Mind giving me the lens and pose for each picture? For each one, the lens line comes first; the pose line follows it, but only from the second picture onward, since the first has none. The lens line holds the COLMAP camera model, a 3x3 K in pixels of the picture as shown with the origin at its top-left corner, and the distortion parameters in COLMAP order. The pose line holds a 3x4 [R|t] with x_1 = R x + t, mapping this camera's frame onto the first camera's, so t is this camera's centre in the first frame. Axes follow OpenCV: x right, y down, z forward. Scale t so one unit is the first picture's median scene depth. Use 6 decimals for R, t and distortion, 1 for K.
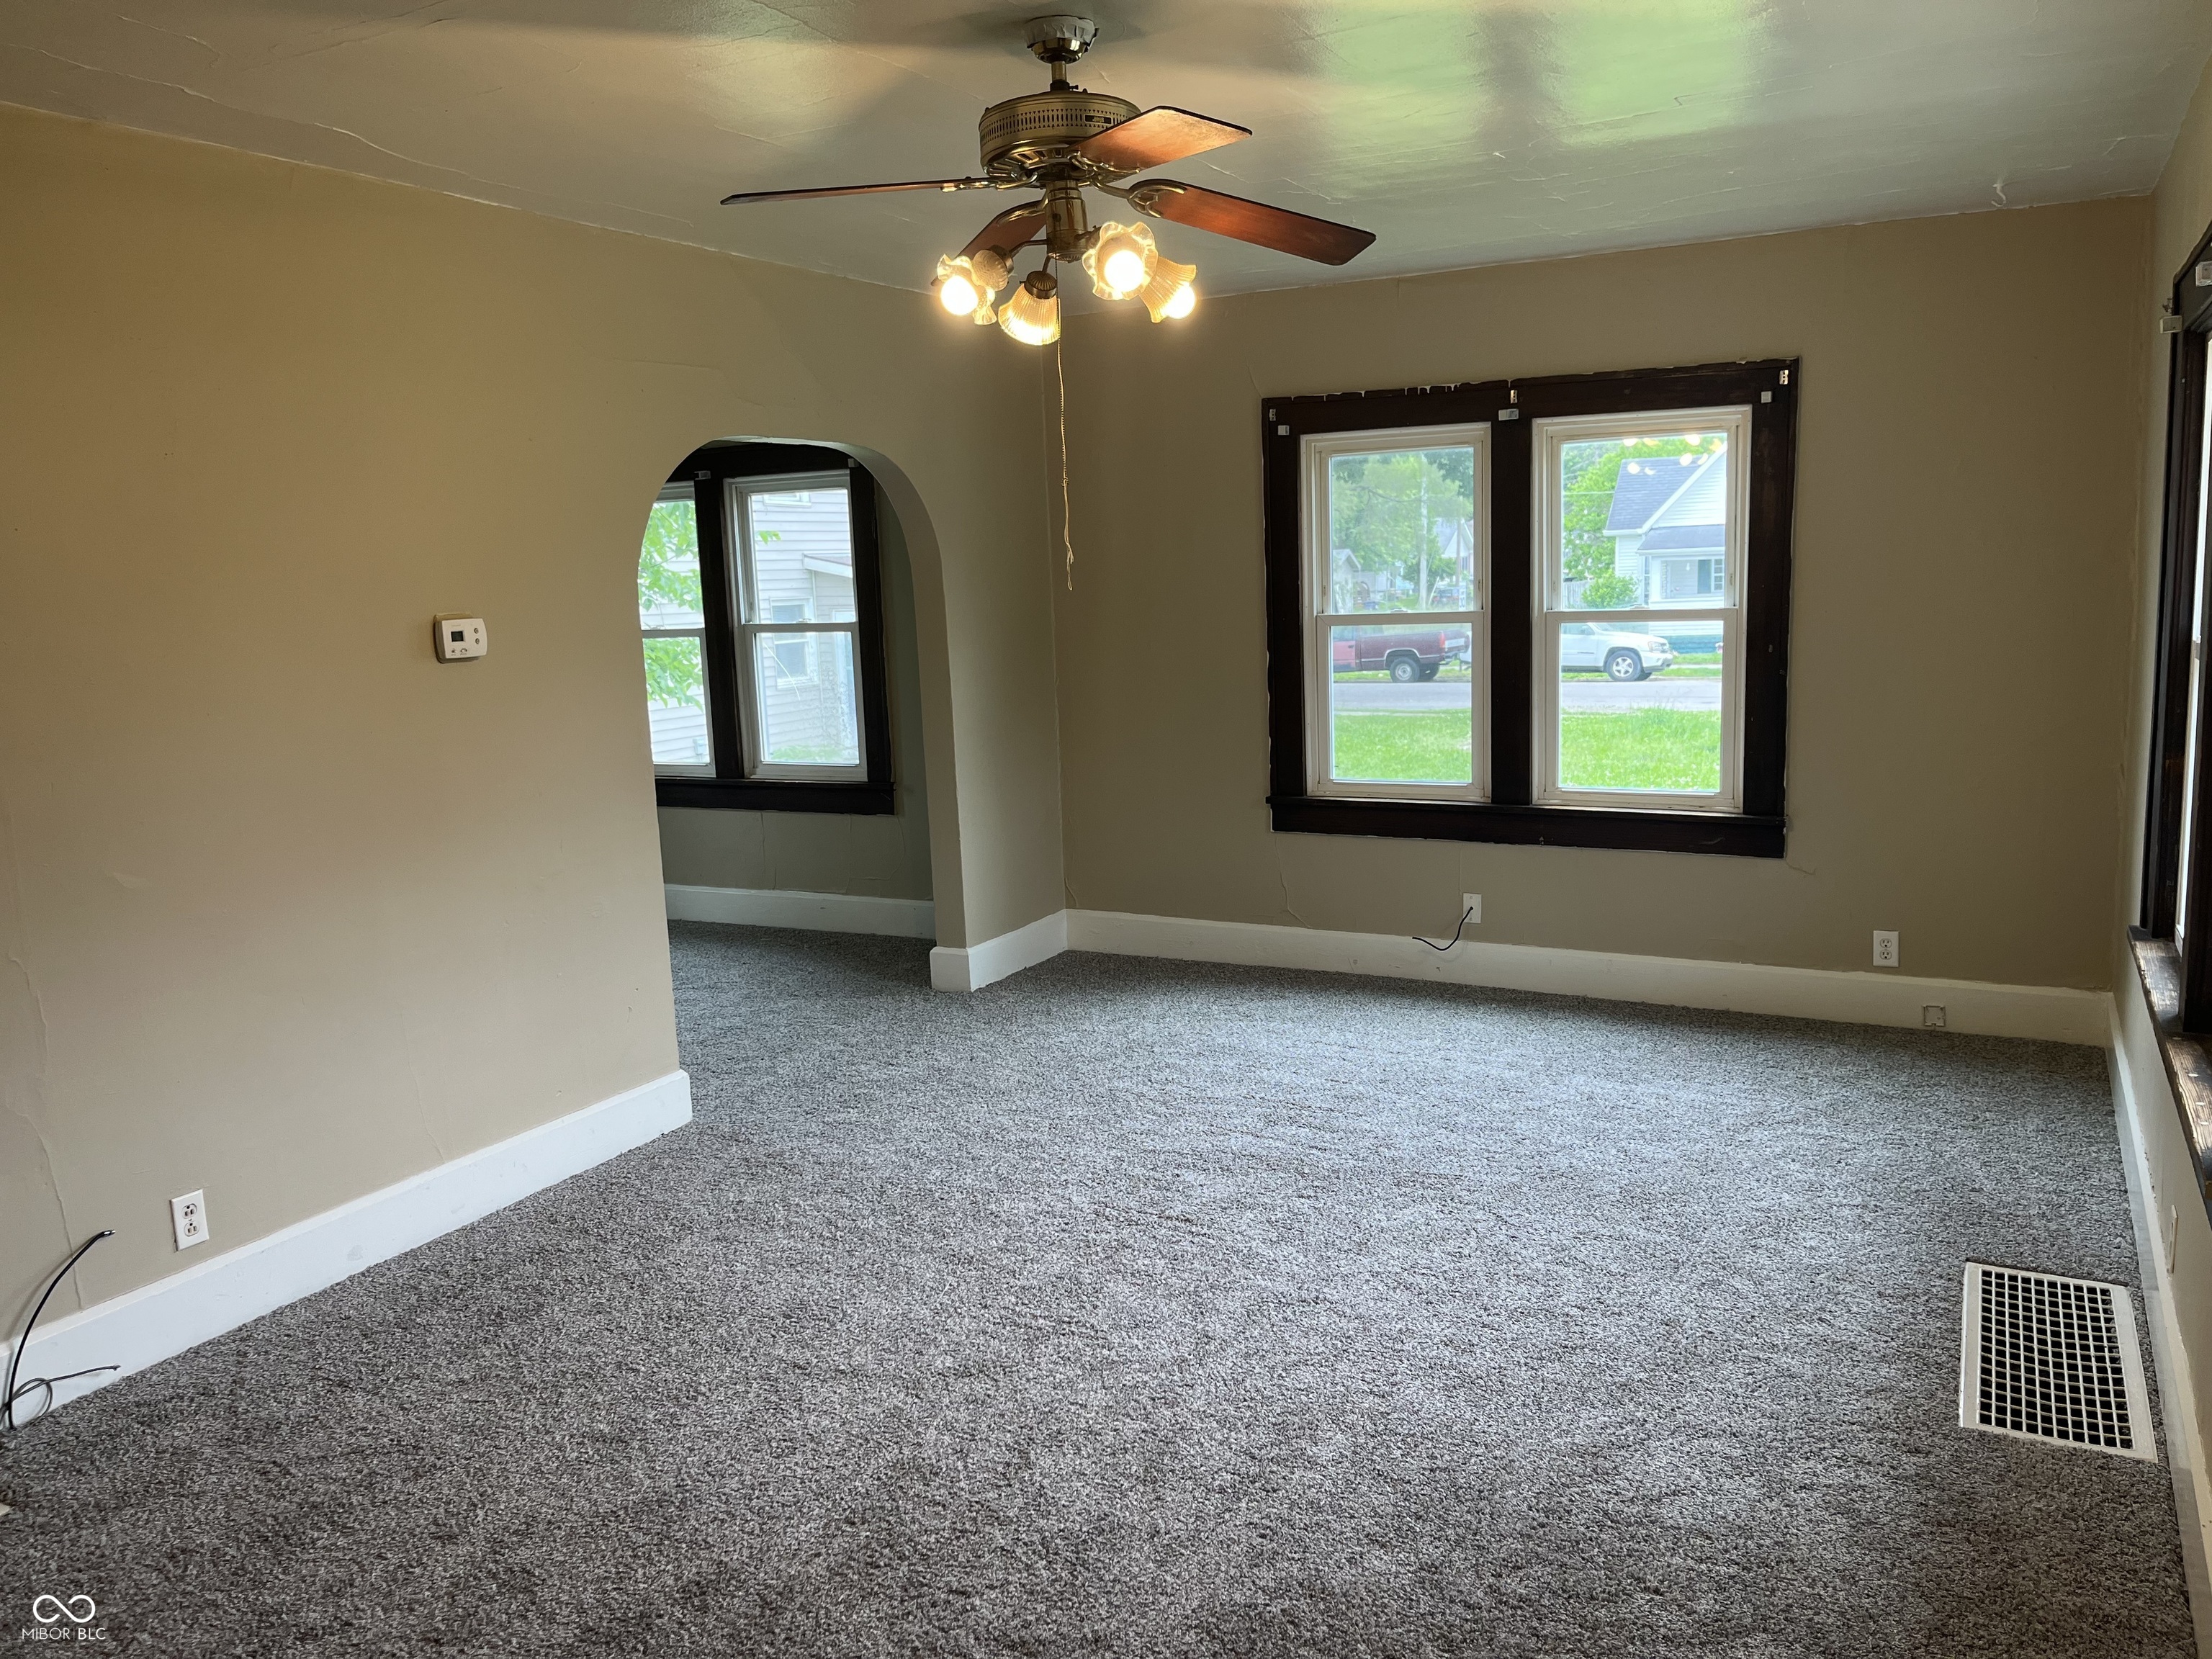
lens RADIAL K [[1683.8, 0, 1106.0], [0, 1683.8, 829.5], [0, 0, 1]] dist [0.000180, -0.000923]
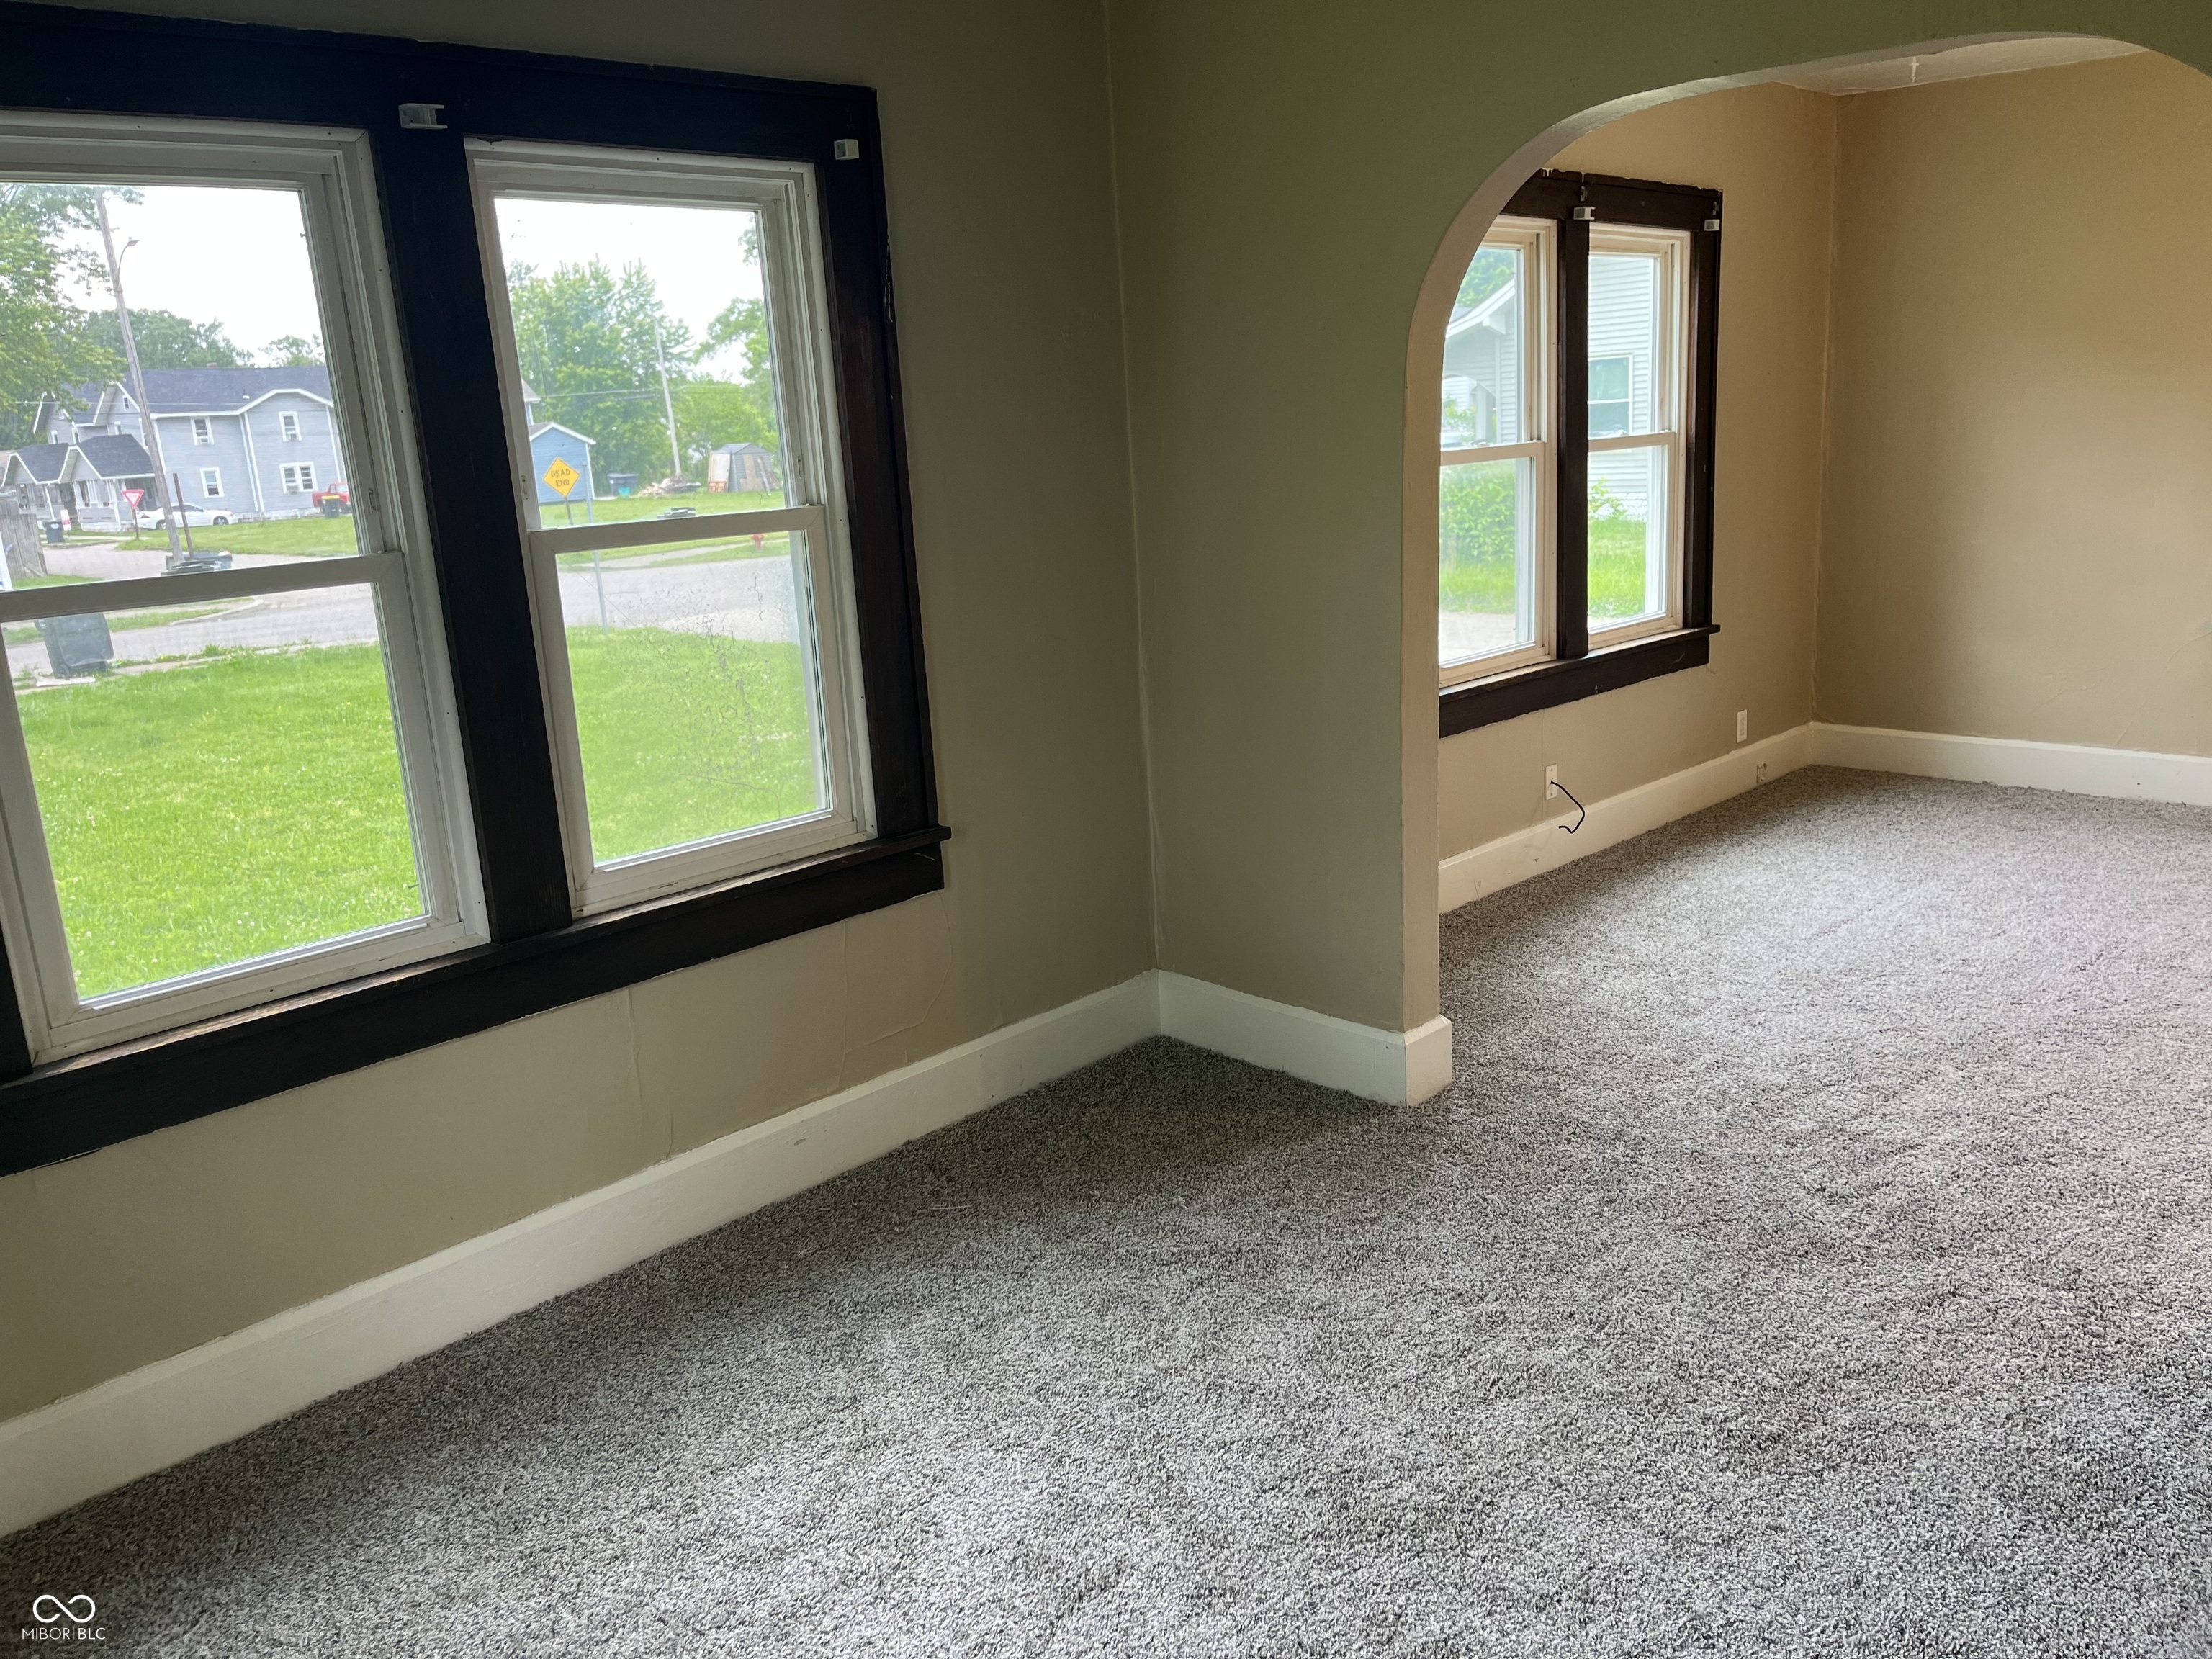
lens RADIAL K [[1634.1, 0, 1106.0], [0, 1634.1, 829.5], [0, 0, 1]] dist [0.004326, 0.002209]
pose [[0.294411, -0.212562, 0.931740, -0.690648], [0.188080, 0.968771, 0.161580, -0.117754], [-0.936989, 0.127671, 0.325196, 0.983510]]
